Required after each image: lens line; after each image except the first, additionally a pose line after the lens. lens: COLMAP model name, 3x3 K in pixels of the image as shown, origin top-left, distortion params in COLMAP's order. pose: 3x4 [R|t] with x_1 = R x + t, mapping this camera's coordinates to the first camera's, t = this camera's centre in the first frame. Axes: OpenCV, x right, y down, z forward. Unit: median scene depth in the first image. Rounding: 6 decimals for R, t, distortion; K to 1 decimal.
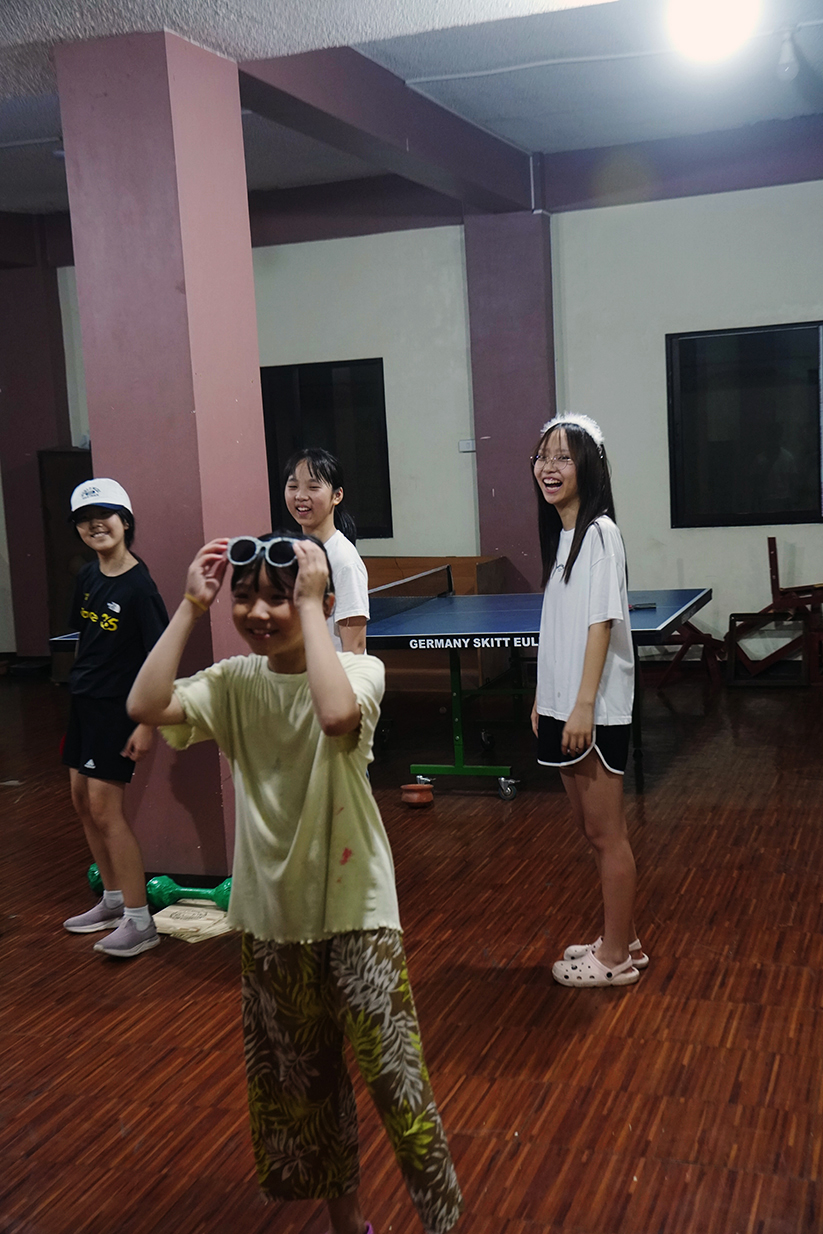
lens RADIAL K [[1466.5, 0, 409.1], [0, 1466.5, 615.4], [0, 0, 1]] dist [0.024952, 0.334144]
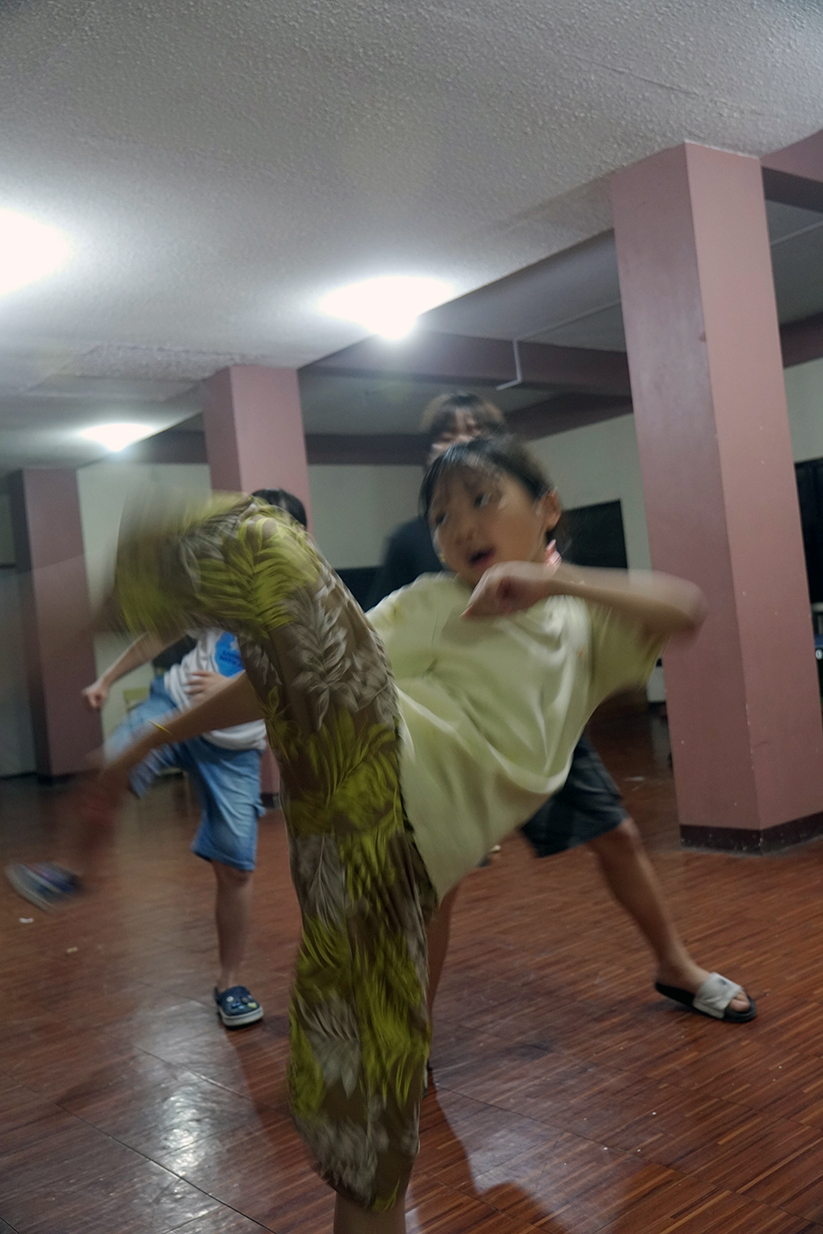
lens RADIAL K [[1185.5, 0, 411.5], [0, 1185.5, 617.0], [0, 0, 1]] dist [-0.042738, 0.181354]
pose [[0.857066, -0.042727, -0.513432, 0.164504], [-0.000460, 0.996491, -0.083695, 0.113796], [0.515207, 0.071969, 0.854039, 0.059838]]
